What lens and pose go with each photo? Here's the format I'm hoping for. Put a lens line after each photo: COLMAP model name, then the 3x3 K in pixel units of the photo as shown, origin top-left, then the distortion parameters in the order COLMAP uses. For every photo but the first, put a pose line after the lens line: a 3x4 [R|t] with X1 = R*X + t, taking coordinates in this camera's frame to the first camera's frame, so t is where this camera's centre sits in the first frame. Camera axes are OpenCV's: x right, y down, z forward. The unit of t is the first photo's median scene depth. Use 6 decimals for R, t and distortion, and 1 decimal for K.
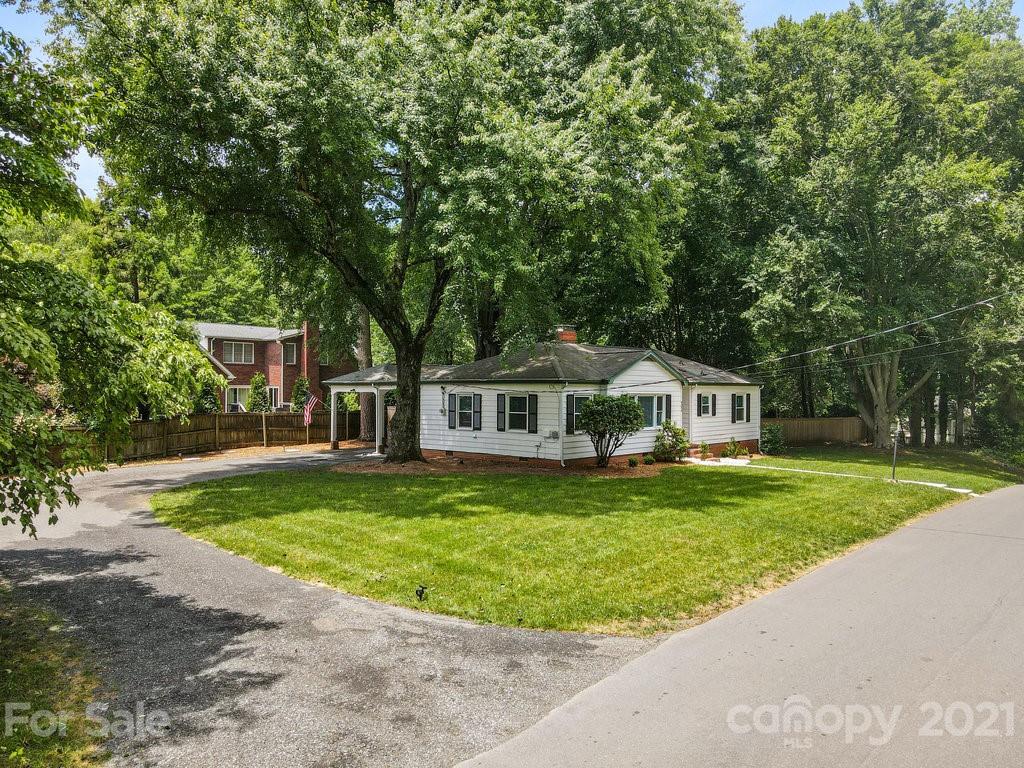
lens RADIAL K [[781.8, 0, 513.8], [0, 781.8, 383.0], [0, 0, 1]] dist [-0.020097, 0.014012]
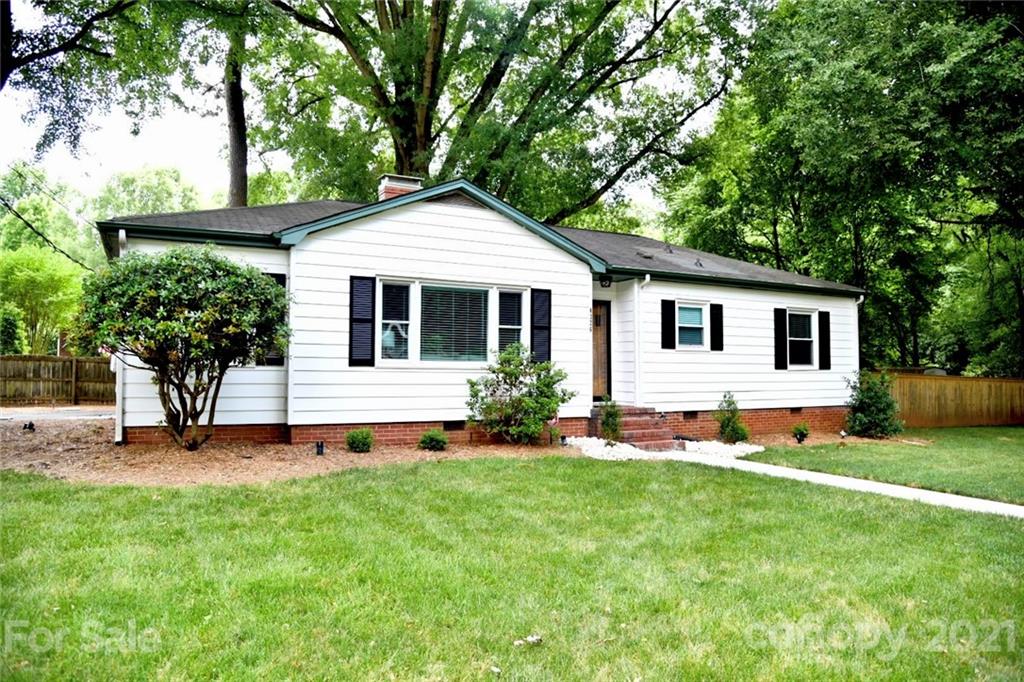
lens RADIAL K [[720.4, 0, 516.1], [0, 720.4, 336.7], [0, 0, 1]] dist [-0.082597, -0.001778]
pose [[0.943398, -0.020966, -0.330999, 0.324263], [0.003579, 0.998585, -0.053052, 0.063944], [0.331643, 0.048865, 0.942139, 0.632397]]
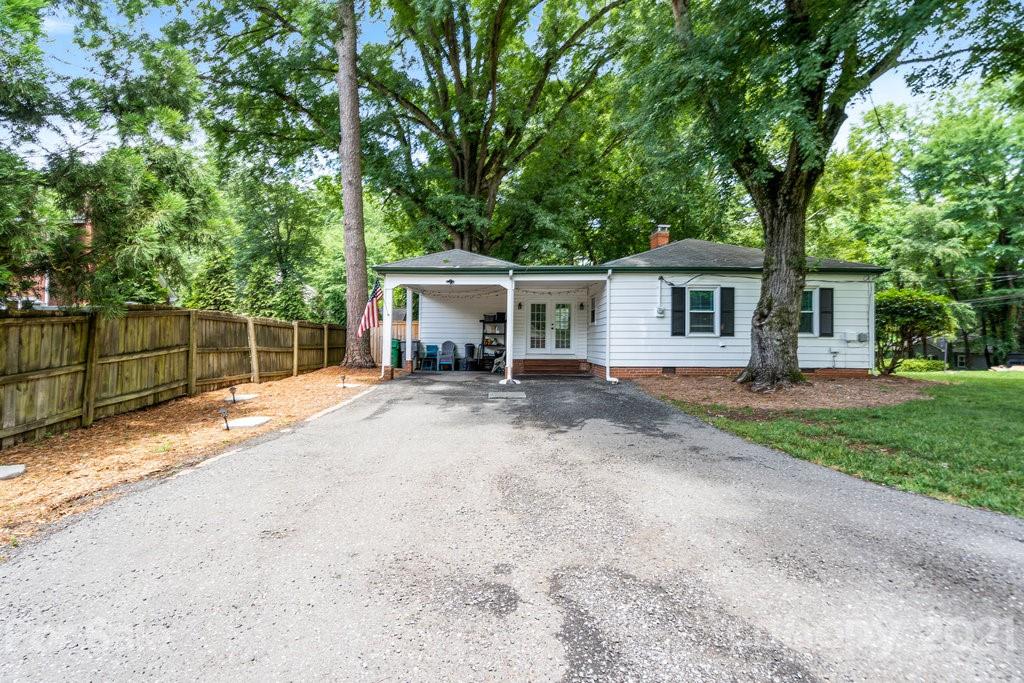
lens RADIAL K [[471.5, 0, 508.4], [0, 471.5, 344.2], [0, 0, 1]] dist [-0.005320, 0.002477]
pose [[0.744114, -0.005652, 0.668029, -0.476312], [-0.005966, 0.999868, 0.015105, 0.059993], [-0.668026, -0.015225, 0.743982, 0.778407]]
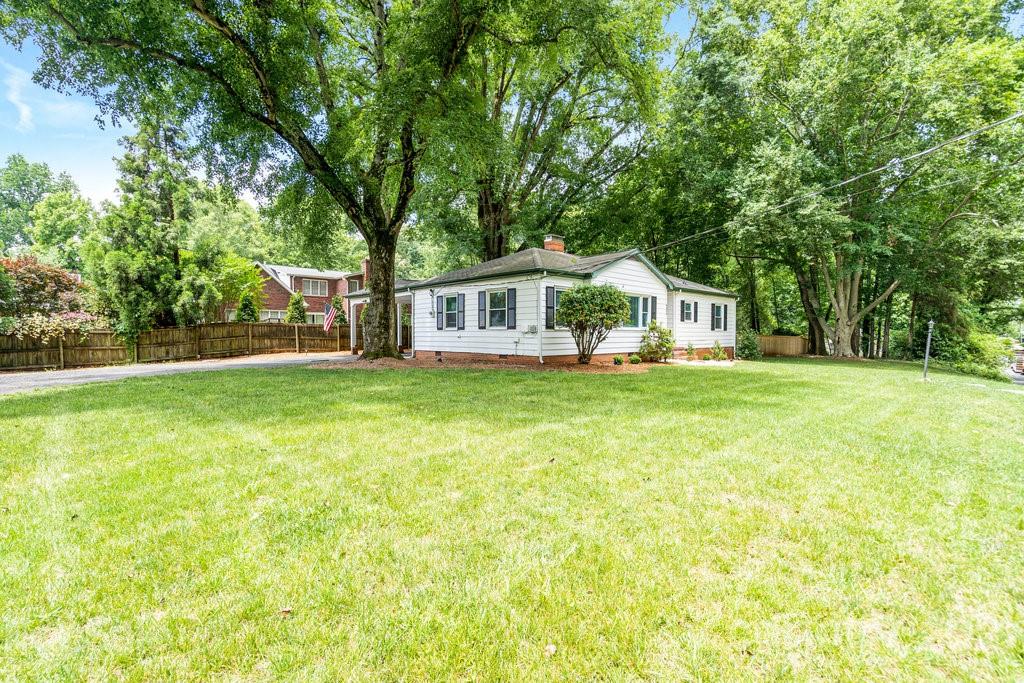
lens RADIAL K [[471.5, 0, 506.8], [0, 471.5, 344.0], [0, 0, 1]] dist [-0.005320, 0.002477]
pose [[0.996650, -0.002386, -0.081754, 0.059284], [0.004725, 0.999585, 0.028421, 0.059398], [0.081652, -0.028712, 0.996247, 0.384462]]
